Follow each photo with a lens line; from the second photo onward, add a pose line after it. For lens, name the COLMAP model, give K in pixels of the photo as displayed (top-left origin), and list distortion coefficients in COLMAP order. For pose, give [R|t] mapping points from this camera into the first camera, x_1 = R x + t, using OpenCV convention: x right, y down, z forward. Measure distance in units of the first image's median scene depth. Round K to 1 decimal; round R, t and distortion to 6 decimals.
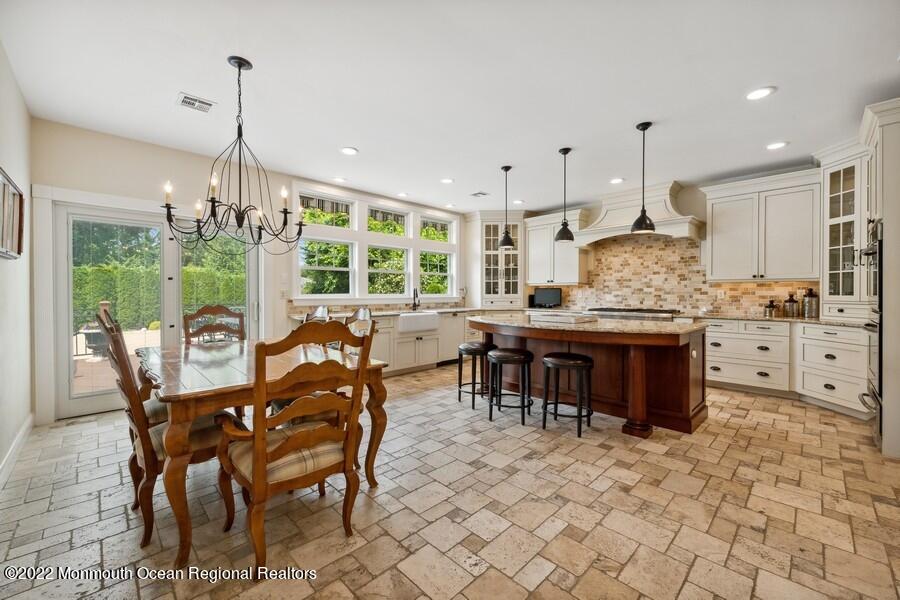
lens RADIAL K [[360.7, 0, 450.2], [0, 360.7, 297.1], [0, 0, 1]] dist [-0.000137, -0.000203]
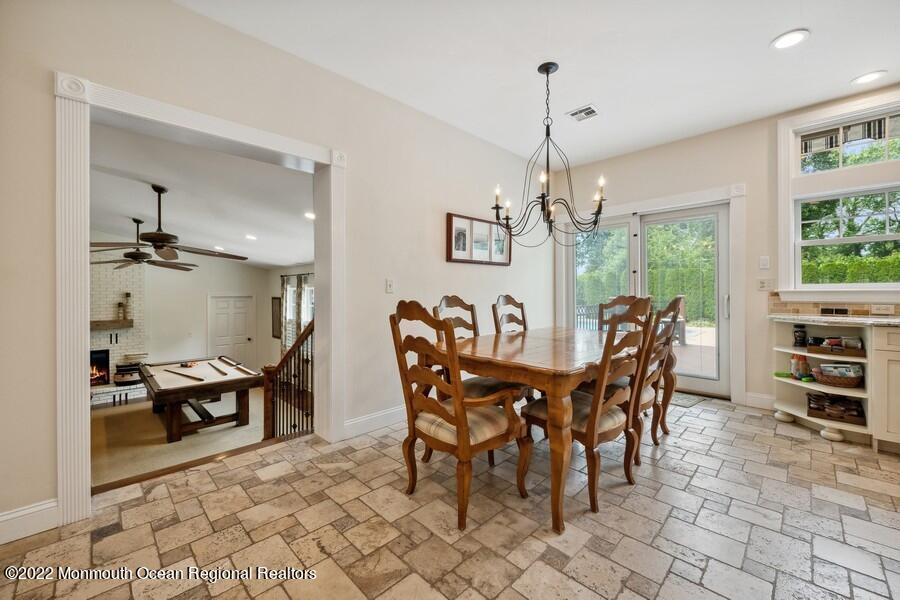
lens RADIAL K [[360.7, 0, 450.2], [0, 360.7, 292.9], [0, 0, 1]] dist [-0.000137, -0.000203]
pose [[0.000913, 0.001121, -0.999999, 0.426322], [-0.007194, 0.999974, 0.001114, 0.019959], [0.999974, 0.007193, 0.000921, 0.606870]]
